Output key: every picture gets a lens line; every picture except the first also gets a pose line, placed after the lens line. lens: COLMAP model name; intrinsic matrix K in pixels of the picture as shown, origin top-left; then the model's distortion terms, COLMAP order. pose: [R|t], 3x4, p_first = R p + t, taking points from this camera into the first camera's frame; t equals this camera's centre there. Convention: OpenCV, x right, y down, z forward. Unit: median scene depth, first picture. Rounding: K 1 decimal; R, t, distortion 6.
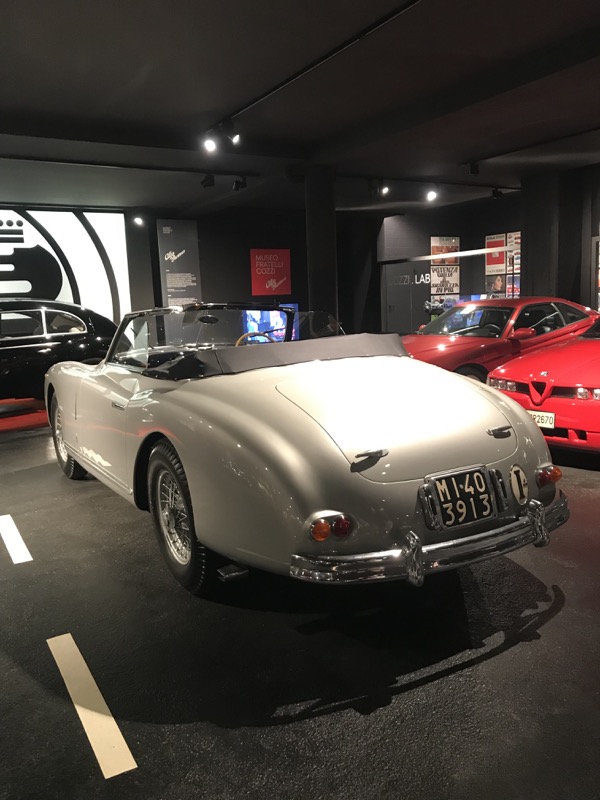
lens RADIAL K [[661.0, 0, 296.7], [0, 661.0, 398.9], [0, 0, 1]] dist [0.013181, -0.005943]
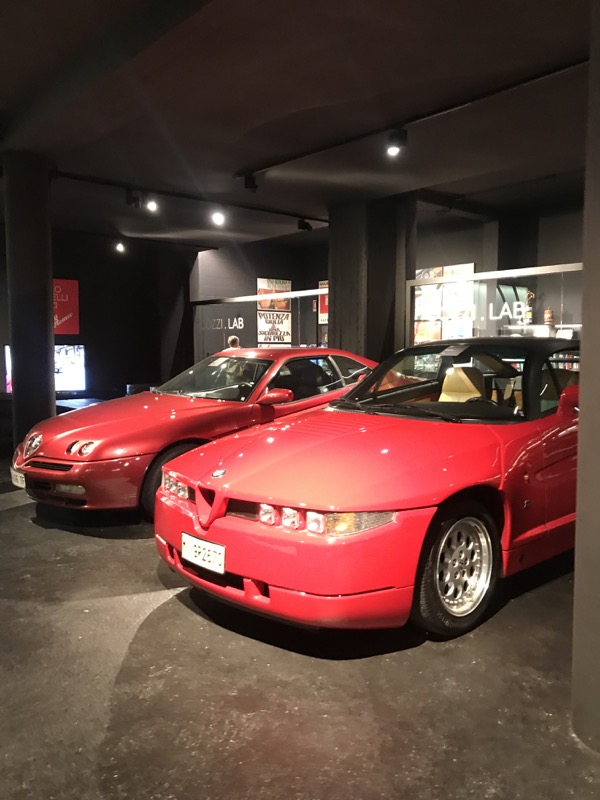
lens RADIAL K [[661.0, 0, 301.8], [0, 661.0, 400.6], [0, 0, 1]] dist [0.013181, -0.005943]
pose [[0.983611, 0.028780, 0.177993, 0.124259], [-0.016307, 0.997332, -0.071150, -0.022510], [-0.179565, 0.067082, 0.981456, 0.152104]]
